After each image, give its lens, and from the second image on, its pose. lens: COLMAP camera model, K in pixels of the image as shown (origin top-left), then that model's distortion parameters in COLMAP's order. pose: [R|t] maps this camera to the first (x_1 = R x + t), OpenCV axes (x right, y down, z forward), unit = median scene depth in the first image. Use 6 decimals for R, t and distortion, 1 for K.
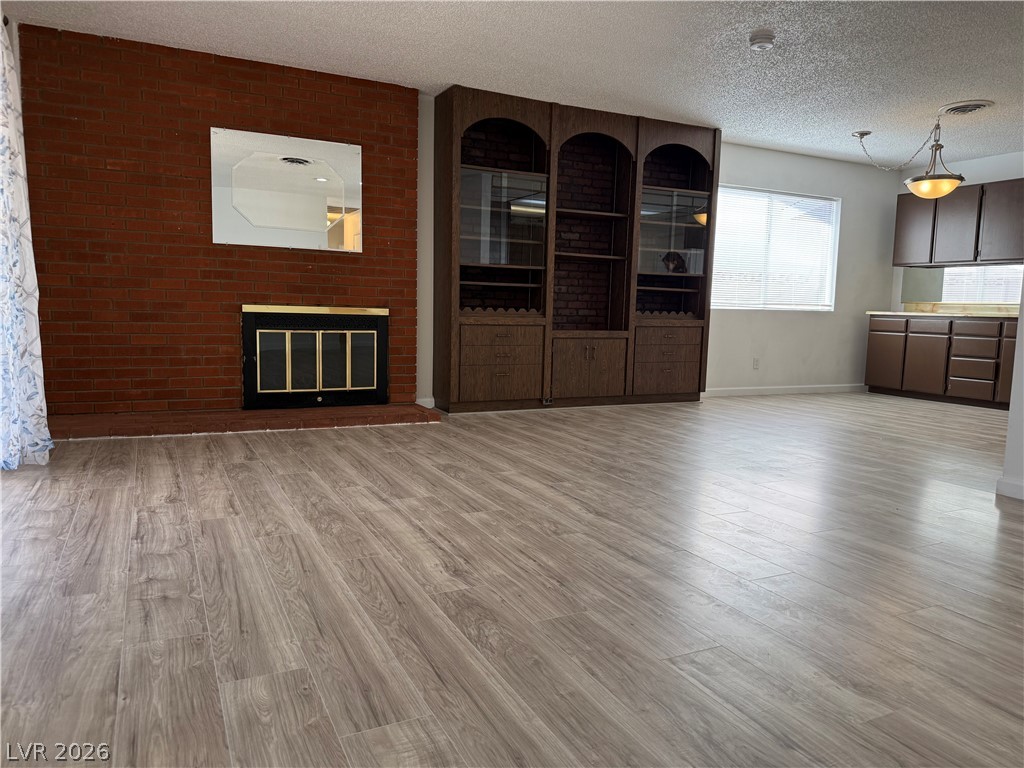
lens RADIAL K [[728.6, 0, 518.7], [0, 728.6, 396.7], [0, 0, 1]] dist [0.065205, -0.090706]
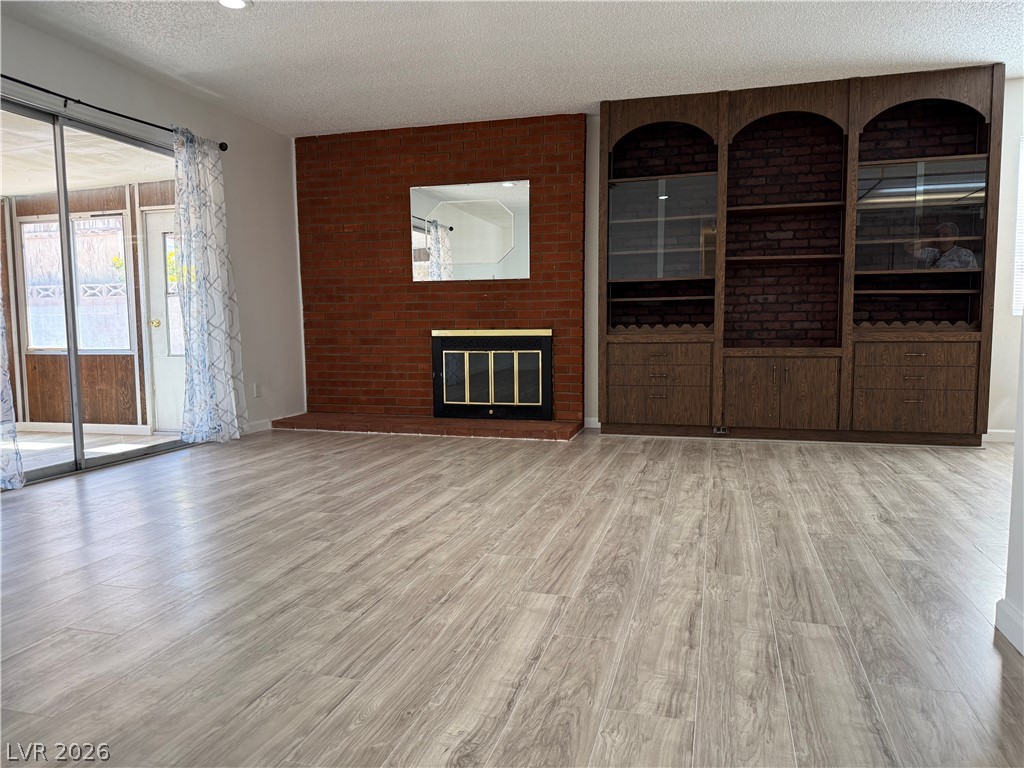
lens RADIAL K [[728.6, 0, 507.5], [0, 728.6, 399.7], [0, 0, 1]] dist [0.065205, -0.090706]
pose [[0.727905, 0.040009, -0.684509, 0.499621], [-0.055582, 0.998454, -0.000747, -0.015763], [0.683421, 0.038590, 0.729004, 0.203438]]
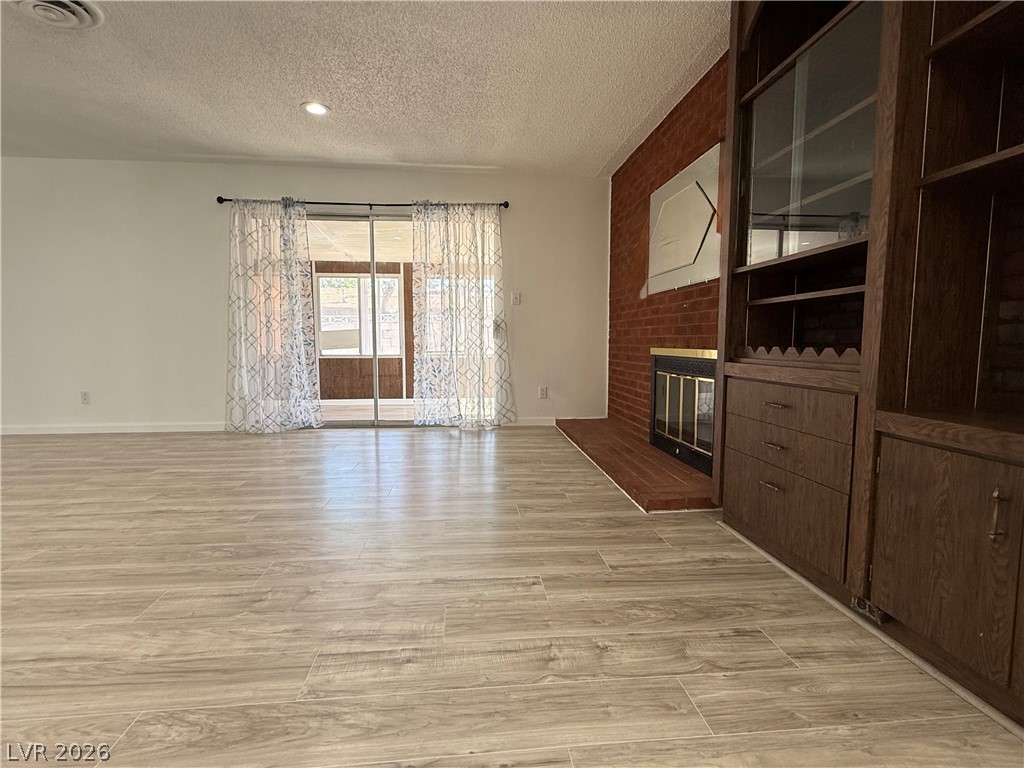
lens RADIAL K [[496.8, 0, 507.5], [0, 496.8, 381.9], [0, 0, 1]] dist [-0.001727, 0.000126]
pose [[-0.372992, 0.051520, -0.926403, 0.358732], [-0.124531, 0.986643, 0.105009, -0.116727], [0.919440, 0.154533, -0.361594, 1.000539]]
